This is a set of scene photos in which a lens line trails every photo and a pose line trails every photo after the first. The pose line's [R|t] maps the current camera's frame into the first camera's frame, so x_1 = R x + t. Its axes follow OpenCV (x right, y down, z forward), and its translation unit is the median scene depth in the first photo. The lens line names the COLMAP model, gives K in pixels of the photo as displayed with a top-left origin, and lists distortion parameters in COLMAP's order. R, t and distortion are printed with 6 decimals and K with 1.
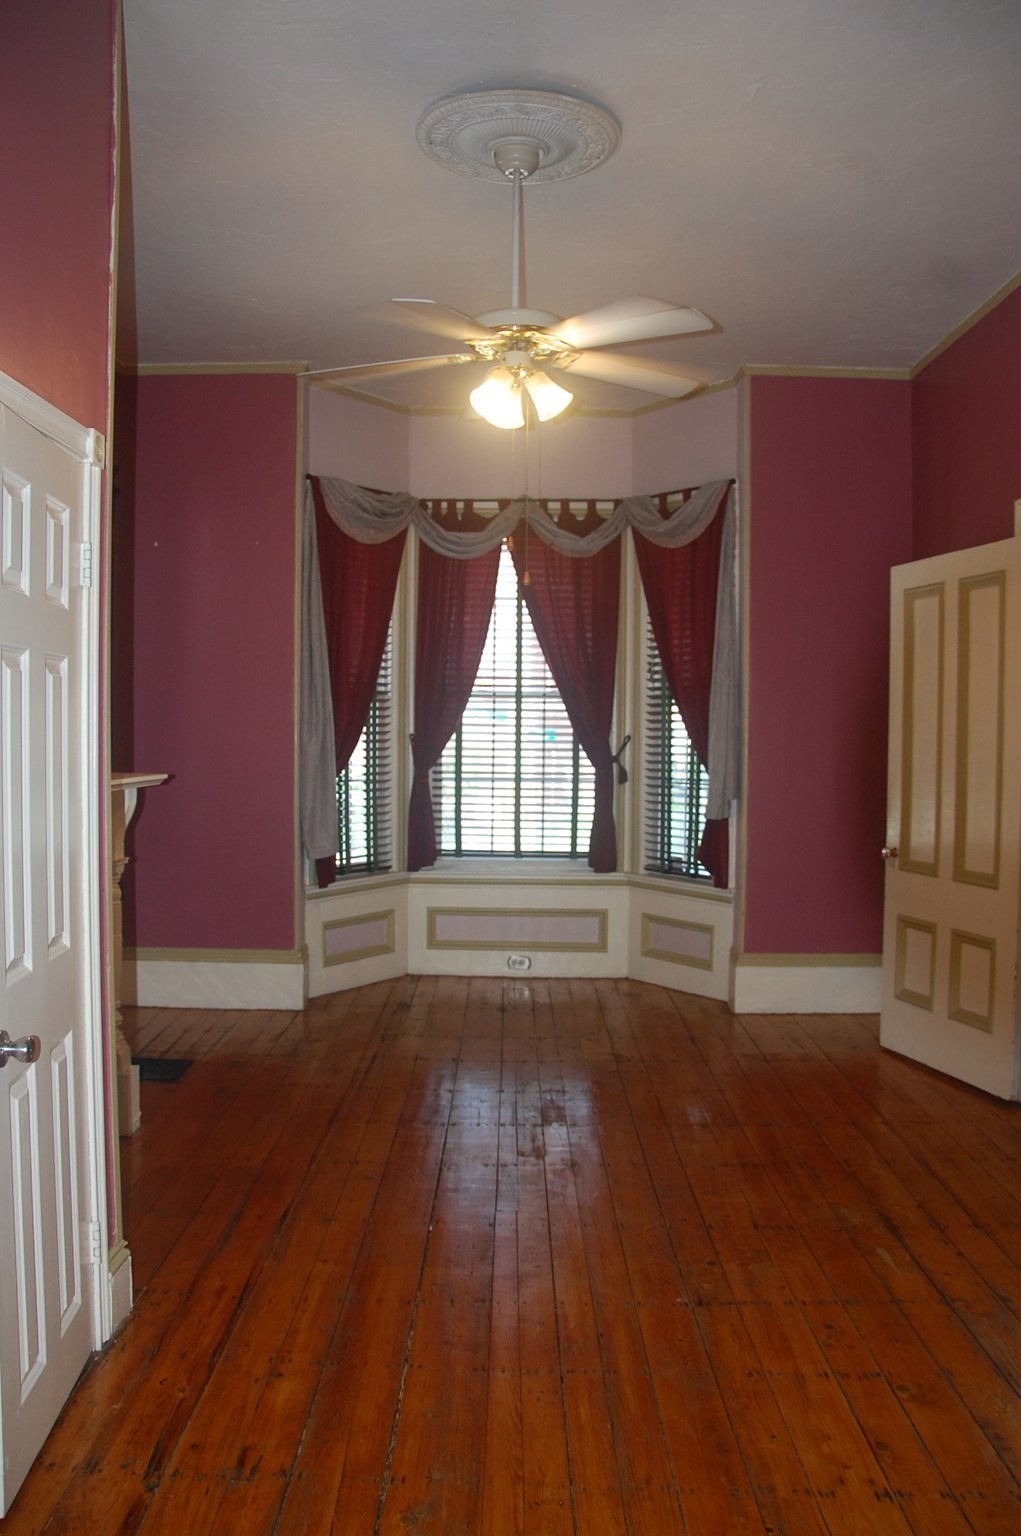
lens RADIAL K [[1214.7, 0, 510.5], [0, 1214.7, 768.0], [0, 0, 1]] dist [-0.154826, 0.131629]
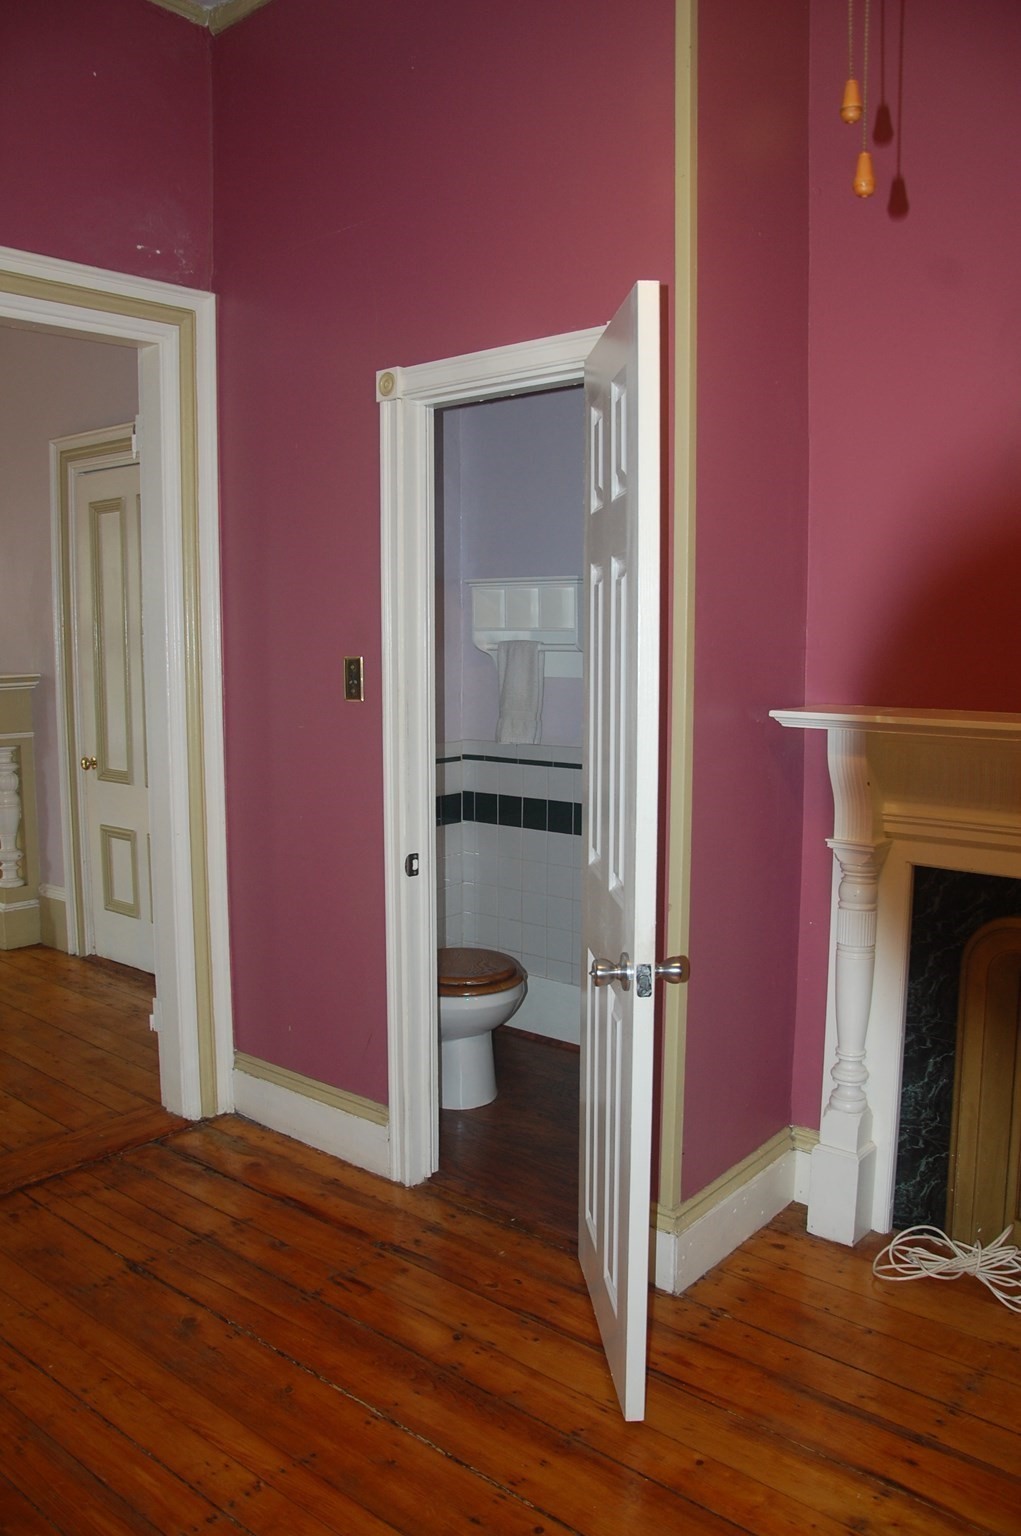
lens RADIAL K [[1214.7, 0, 510.5], [0, 1214.7, 768.0], [0, 0, 1]] dist [-0.154826, 0.131629]
pose [[-0.645673, 0.085953, -0.758761, 0.462663], [-0.022885, 0.991021, 0.131737, -0.060492], [0.763271, 0.102423, -0.637908, 1.623585]]
